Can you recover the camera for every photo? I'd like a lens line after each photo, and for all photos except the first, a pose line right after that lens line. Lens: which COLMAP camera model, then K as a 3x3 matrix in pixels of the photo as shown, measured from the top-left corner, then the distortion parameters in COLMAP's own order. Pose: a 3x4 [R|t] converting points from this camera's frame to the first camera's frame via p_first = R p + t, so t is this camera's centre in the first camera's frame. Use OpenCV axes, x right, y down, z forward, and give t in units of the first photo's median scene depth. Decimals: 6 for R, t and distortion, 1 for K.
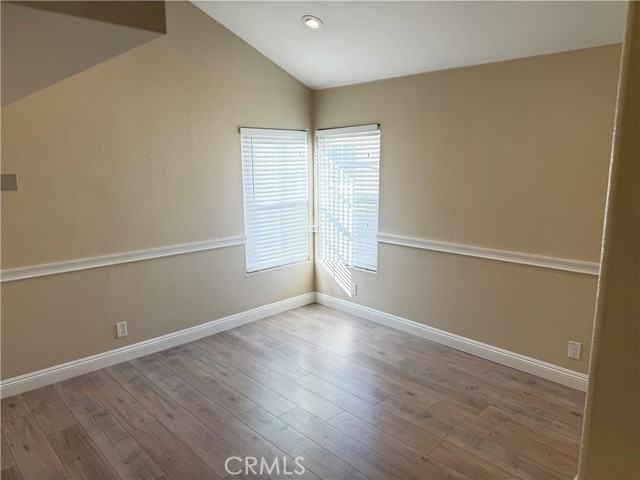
lens RADIAL K [[455.9, 0, 317.6], [0, 455.9, 241.2], [0, 0, 1]] dist [0.031421, -0.036077]
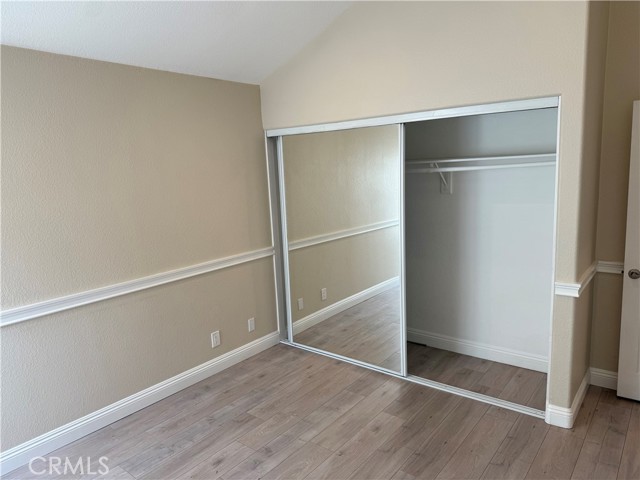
lens RADIAL K [[455.9, 0, 317.4], [0, 455.9, 238.6], [0, 0, 1]] dist [0.031421, -0.036077]
pose [[-0.144629, -0.147885, 0.978372, -0.548747], [0.219313, 0.959384, 0.177436, -0.147989], [-0.964875, 0.240232, -0.106321, 0.814389]]
